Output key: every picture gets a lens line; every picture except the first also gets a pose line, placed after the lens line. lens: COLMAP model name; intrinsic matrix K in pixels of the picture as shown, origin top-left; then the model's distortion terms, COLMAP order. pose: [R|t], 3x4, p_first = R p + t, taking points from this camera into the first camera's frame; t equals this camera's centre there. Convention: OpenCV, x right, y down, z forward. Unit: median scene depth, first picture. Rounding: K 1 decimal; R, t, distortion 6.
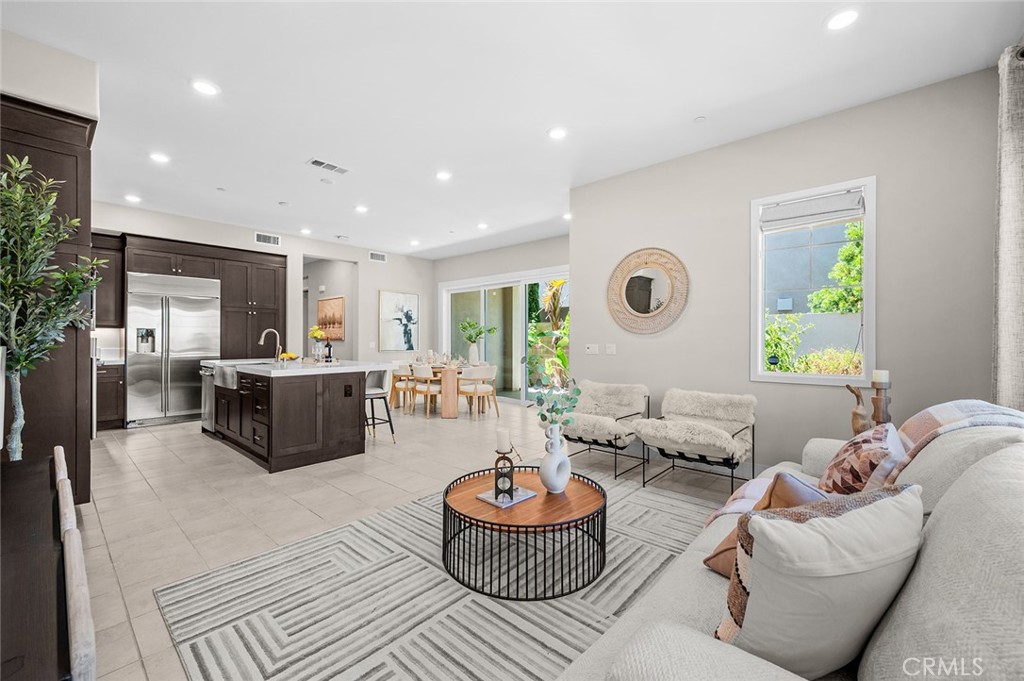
lens RADIAL K [[409.0, 0, 512.6], [0, 409.0, 340.7], [0, 0, 1]] dist [-0.000575, 0.000004]
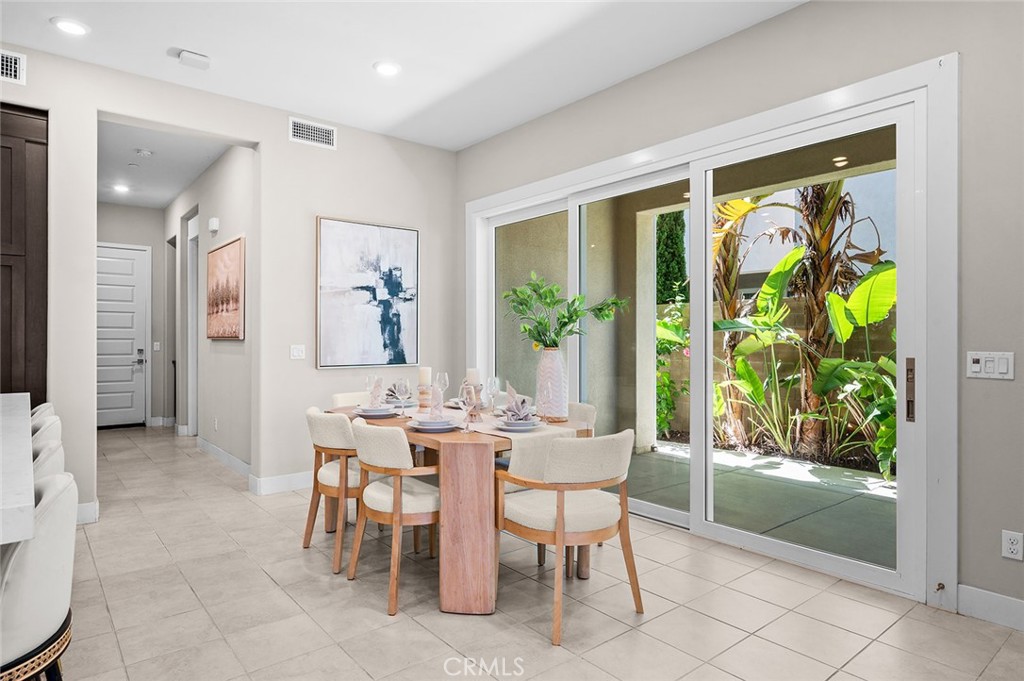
lens RADIAL K [[589.8, 0, 510.2], [0, 589.8, 341.2], [0, 0, 1]] dist [-0.004297, -0.000005]
pose [[0.986996, -0.002665, -0.160724, -0.042360], [0.001903, 0.999986, -0.004897, 0.003207], [0.160735, 0.004528, 0.986987, 0.433539]]
